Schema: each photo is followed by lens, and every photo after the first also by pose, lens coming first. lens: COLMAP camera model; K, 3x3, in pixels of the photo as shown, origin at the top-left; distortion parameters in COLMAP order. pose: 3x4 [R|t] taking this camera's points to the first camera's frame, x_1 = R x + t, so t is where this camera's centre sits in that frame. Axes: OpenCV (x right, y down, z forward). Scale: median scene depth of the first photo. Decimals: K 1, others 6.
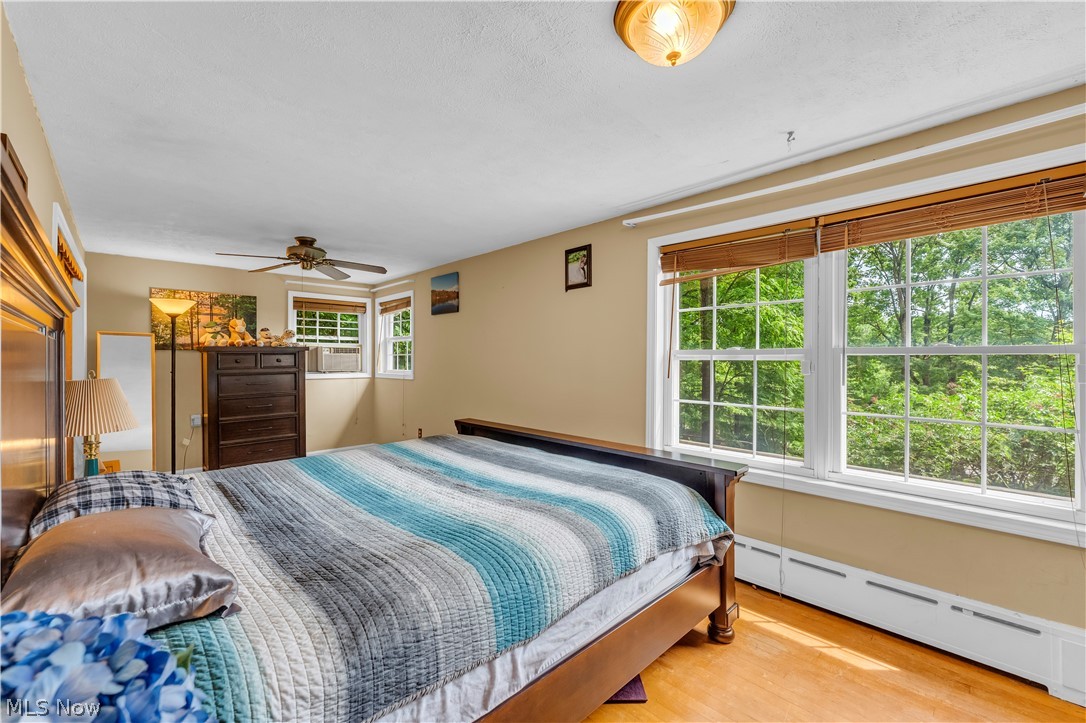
lens RADIAL K [[445.4, 0, 535.4], [0, 445.4, 357.9], [0, 0, 1]] dist [0.003846, -0.000457]
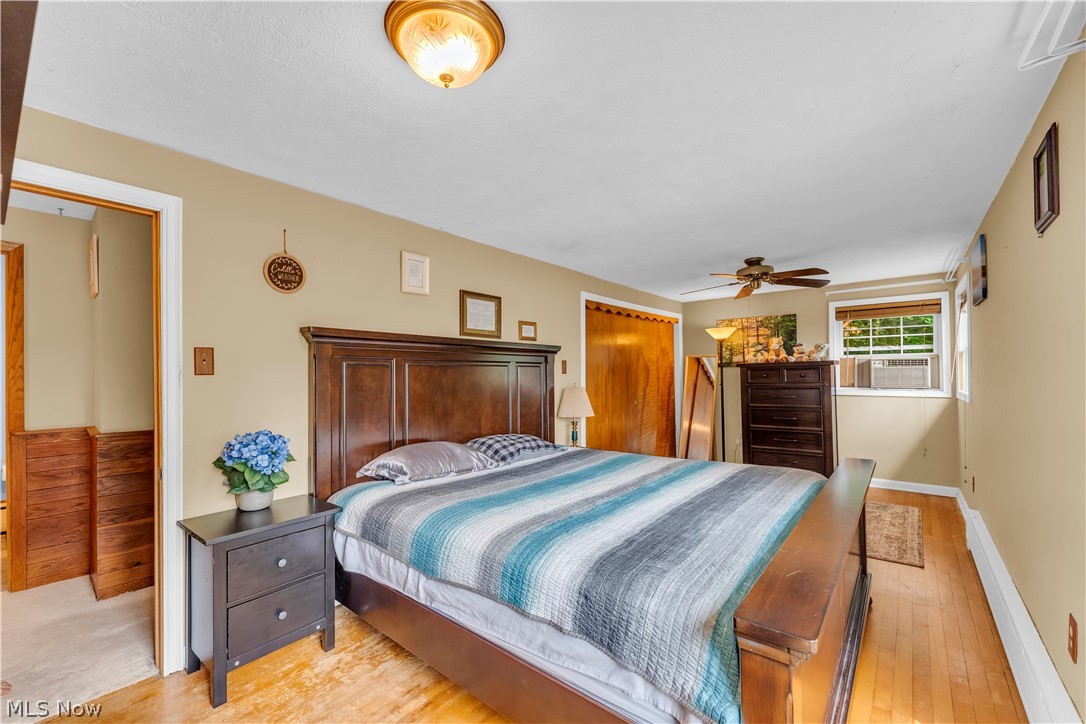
lens RADIAL K [[445.4, 0, 538.7], [0, 445.4, 369.6], [0, 0, 1]] dist [0.003846, -0.000457]
pose [[0.114017, -0.011473, -0.993413, 0.362412], [0.010486, 0.999892, -0.010345, -0.002699], [0.993423, -0.009238, 0.114125, 0.298633]]
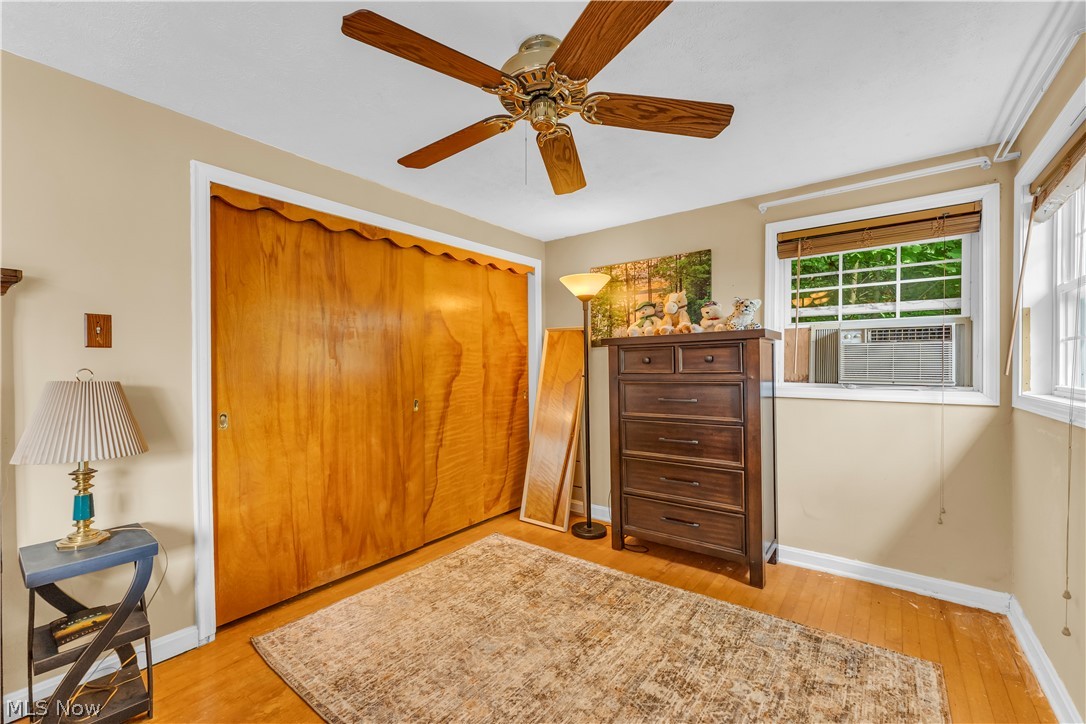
lens RADIAL K [[445.4, 0, 539.0], [0, 445.4, 368.6], [0, 0, 1]] dist [0.003846, -0.000457]
pose [[0.148424, 0.007731, -0.988894, -0.090196], [0.004007, 0.999957, 0.008419, 0.011978], [0.988916, -0.005212, 0.148387, 0.735753]]
